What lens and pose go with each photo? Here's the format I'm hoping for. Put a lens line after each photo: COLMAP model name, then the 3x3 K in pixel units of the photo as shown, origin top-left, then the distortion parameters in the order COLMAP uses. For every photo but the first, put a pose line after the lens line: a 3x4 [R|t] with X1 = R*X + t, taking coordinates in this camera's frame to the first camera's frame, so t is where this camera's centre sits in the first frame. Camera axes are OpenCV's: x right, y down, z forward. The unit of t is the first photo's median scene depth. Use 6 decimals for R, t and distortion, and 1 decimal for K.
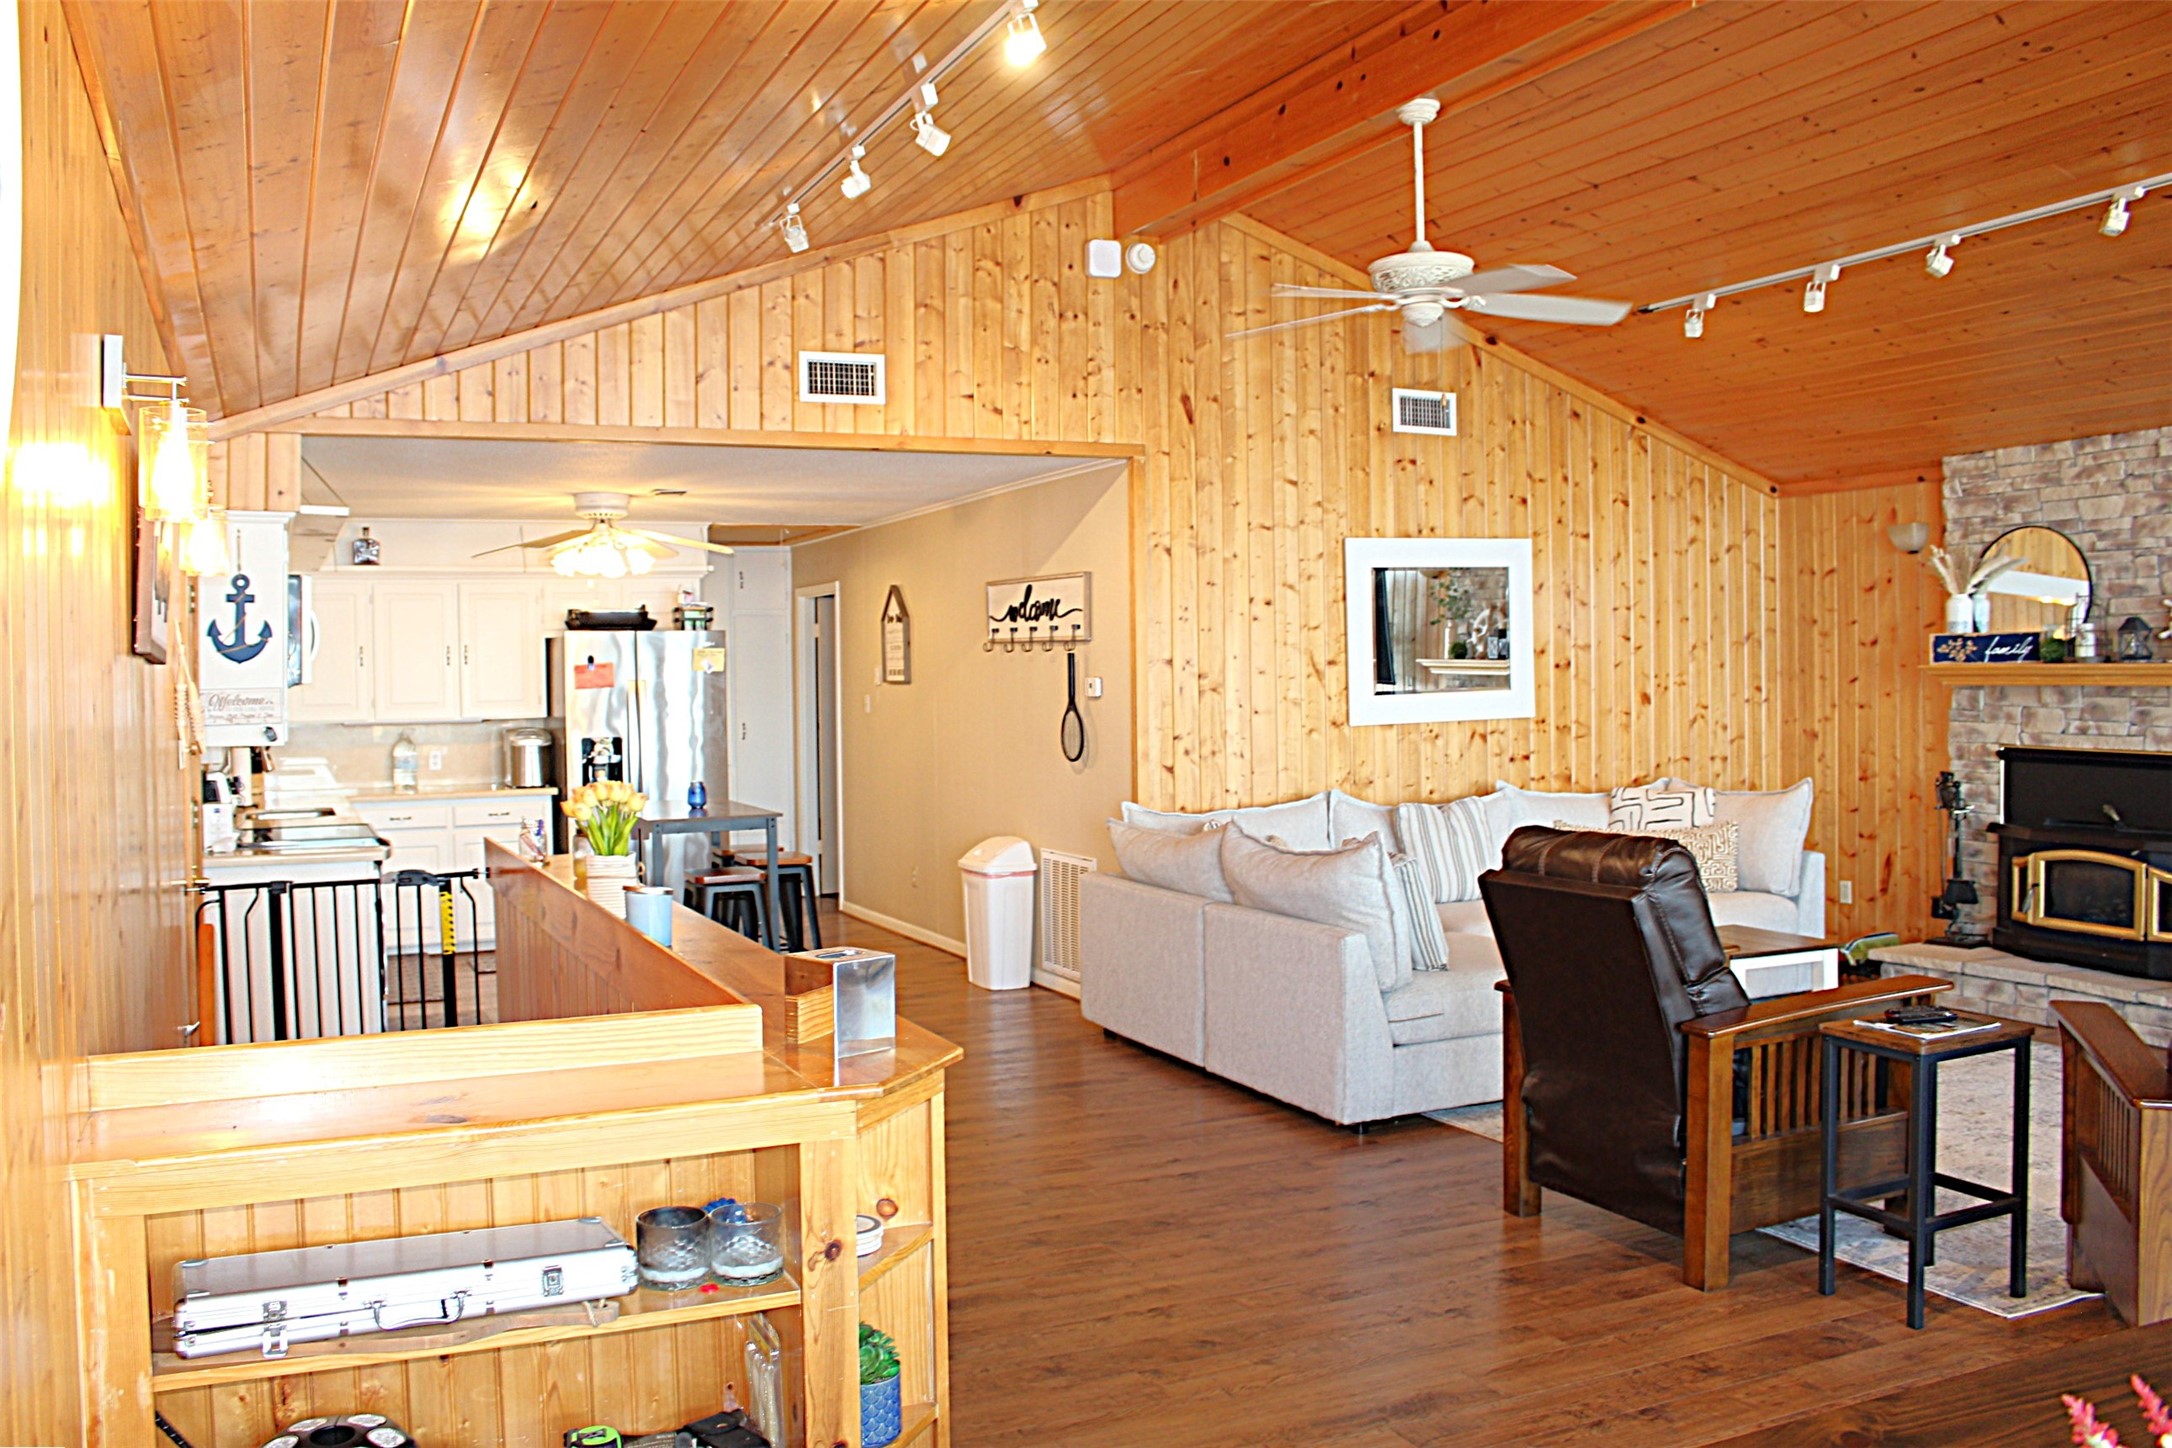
lens RADIAL K [[1788.5, 0, 1074.5], [0, 1788.5, 703.4], [0, 0, 1]] dist [-0.152821, 0.110581]
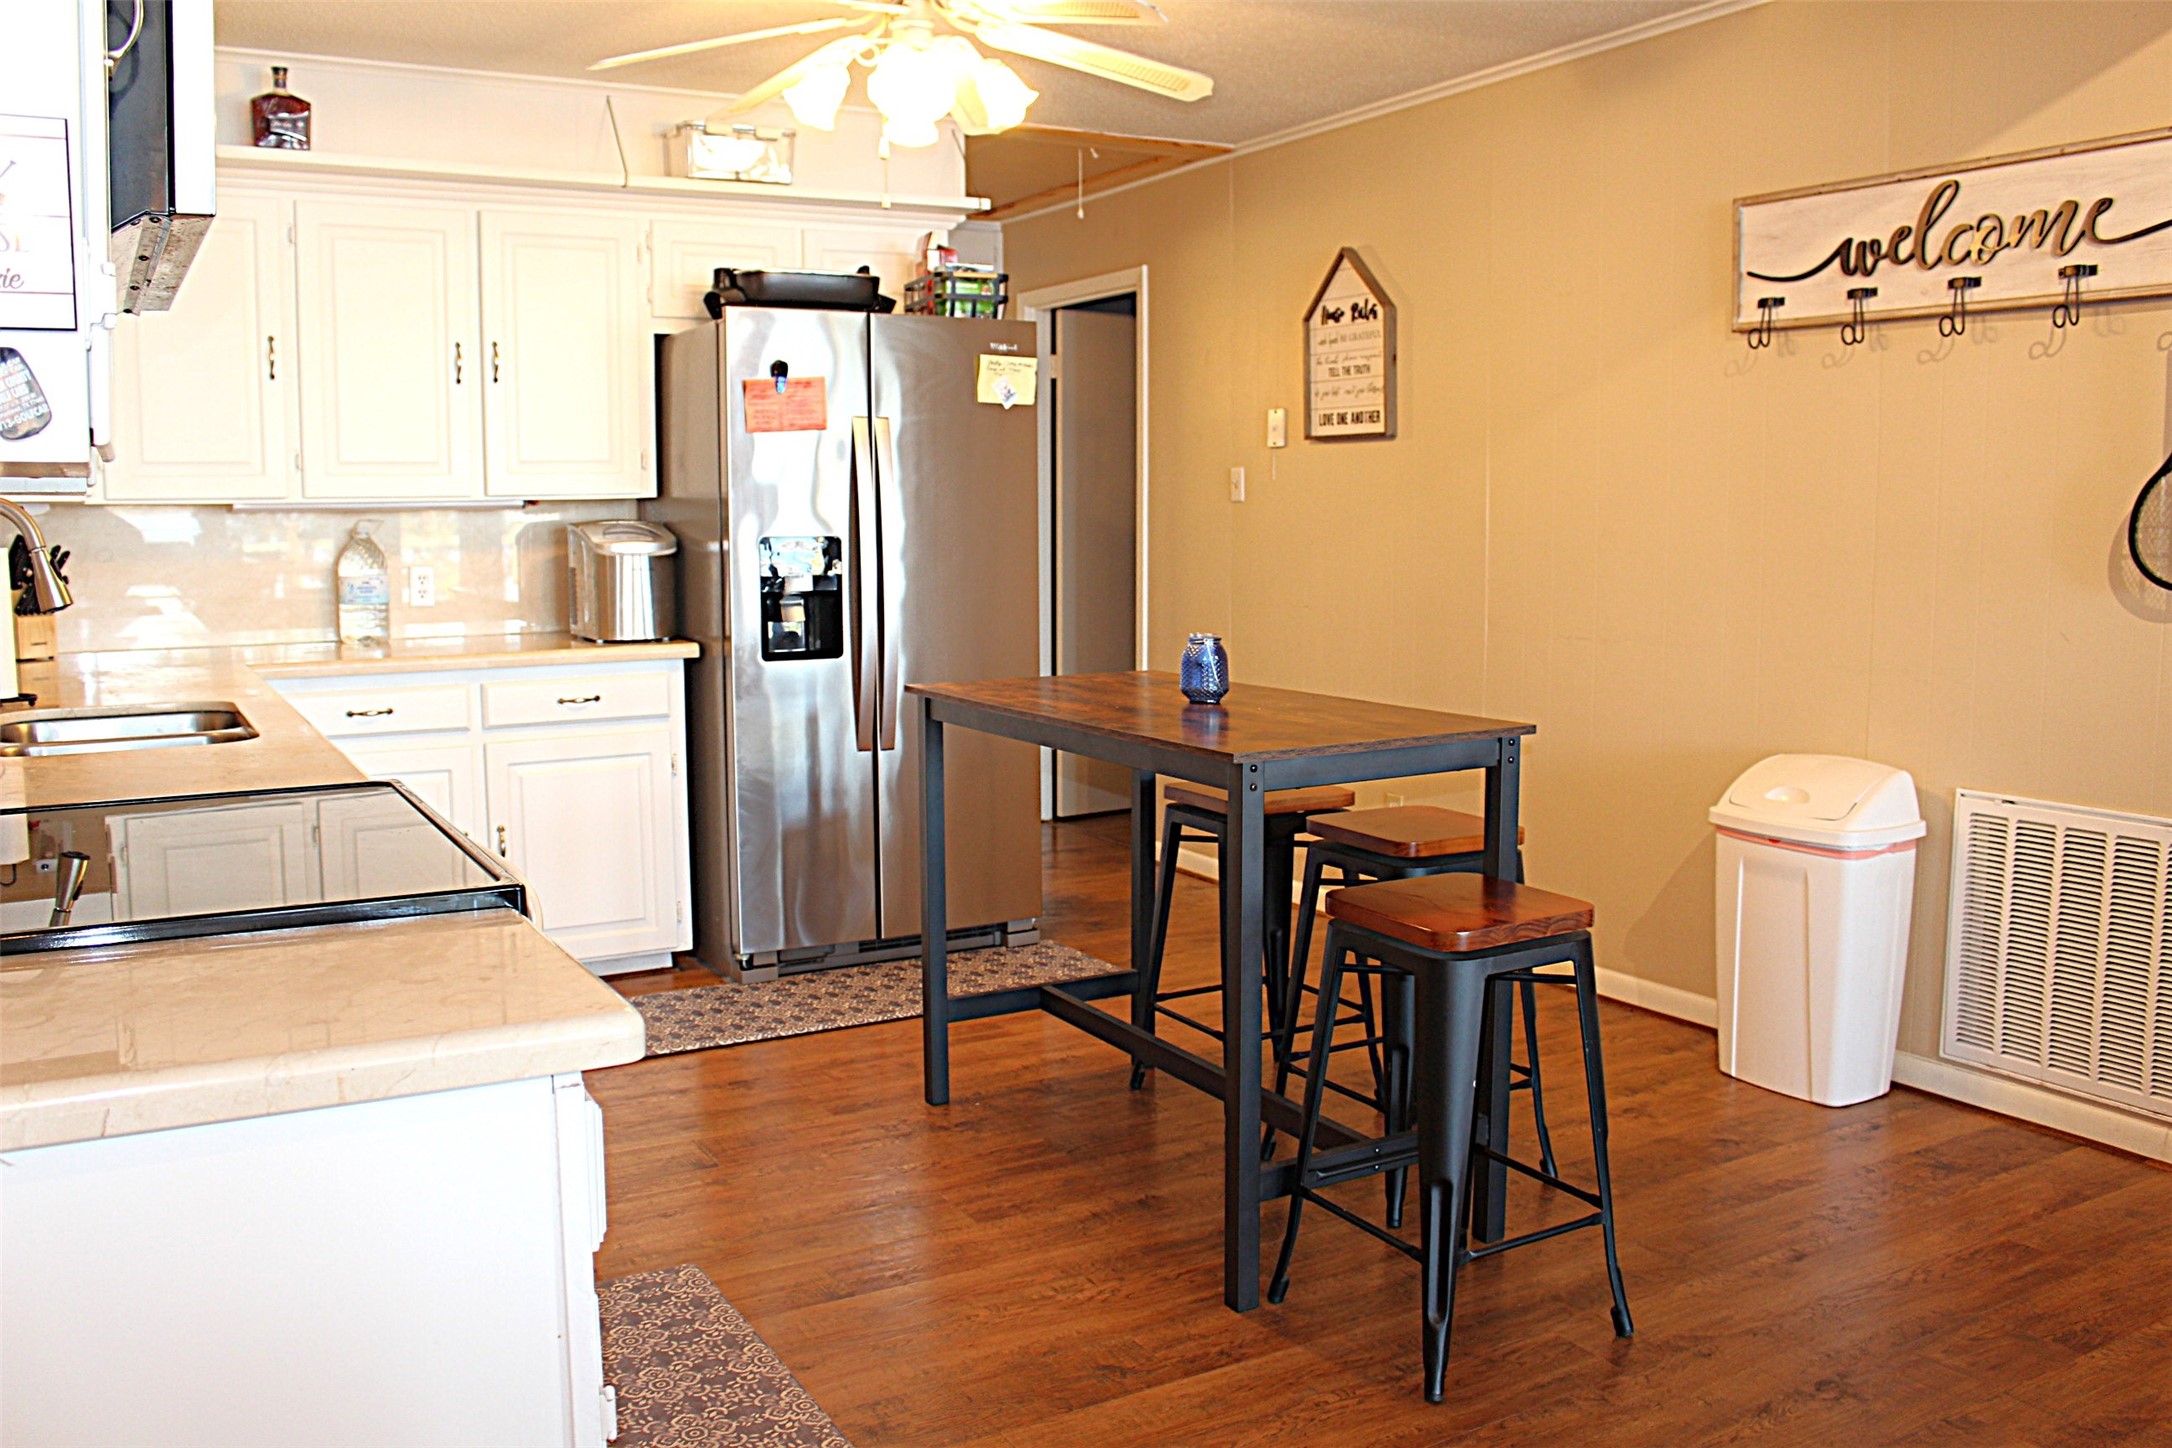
lens RADIAL K [[1788.5, 0, 1074.5], [0, 1788.5, 703.4], [0, 0, 1]] dist [-0.152821, 0.110581]
pose [[0.996186, 0.000881, 0.087248, -0.287880], [-0.008572, 0.996101, 0.087805, 0.026125], [-0.086831, -0.088218, 0.992309, 0.633405]]
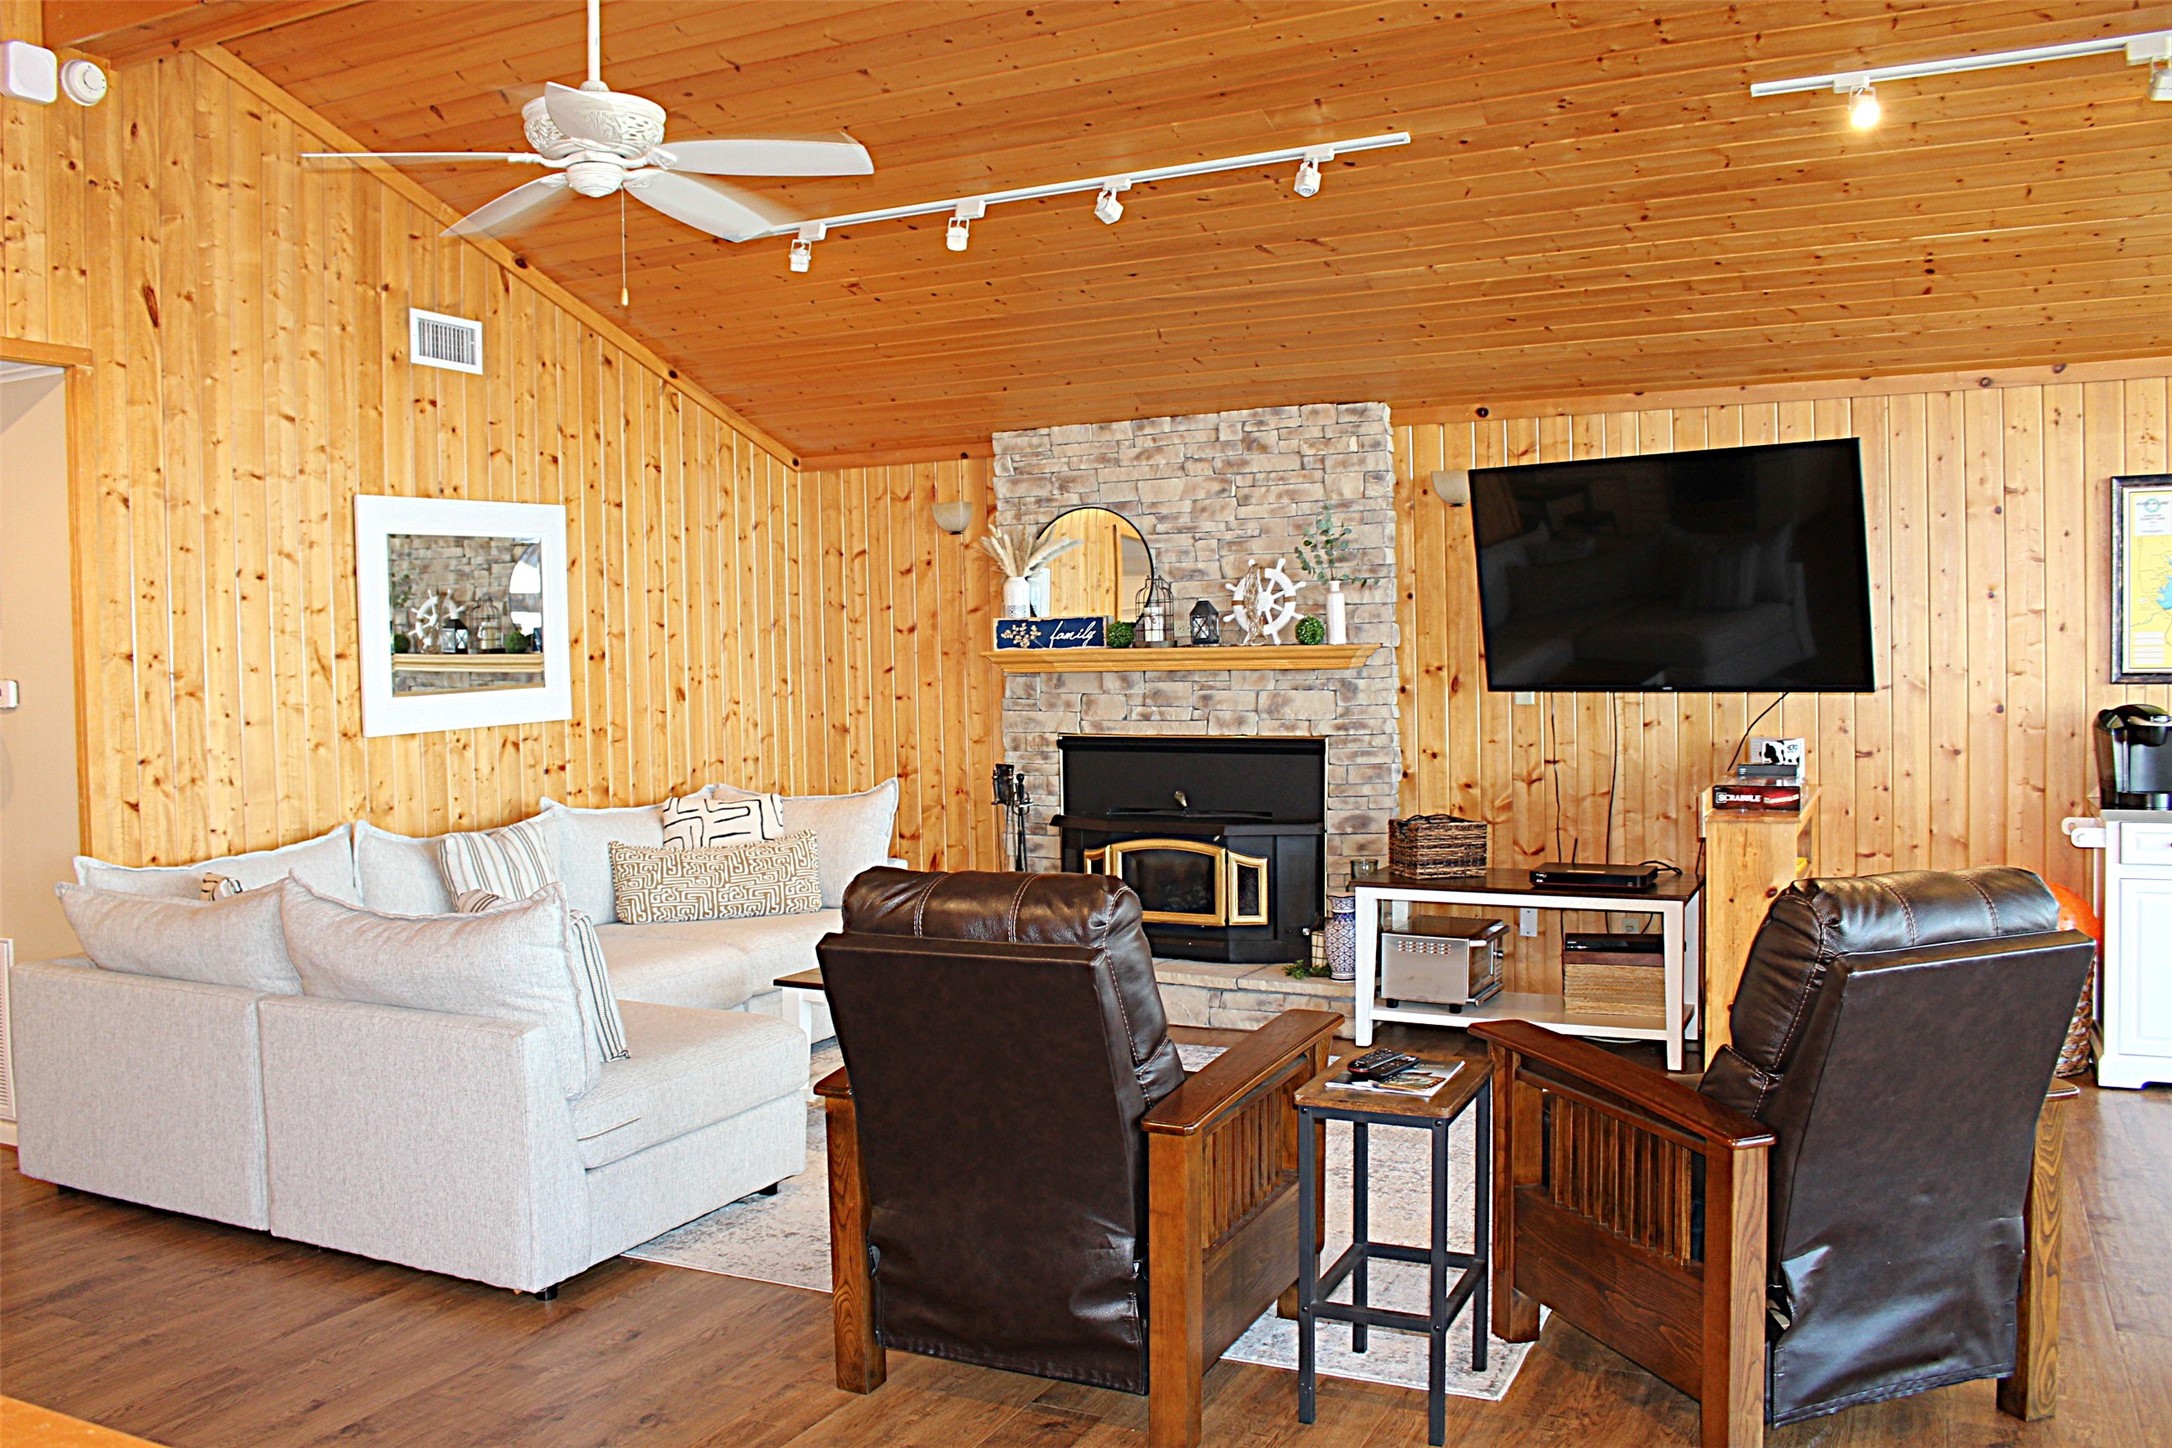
lens RADIAL K [[1788.5, 0, 1074.5], [0, 1788.5, 703.4], [0, 0, 1]] dist [-0.152821, 0.110581]
pose [[0.784588, -0.024000, 0.619553, -0.074615], [0.023424, 0.999685, 0.009063, -0.001863], [-0.619575, 0.007402, 0.784902, 0.213054]]
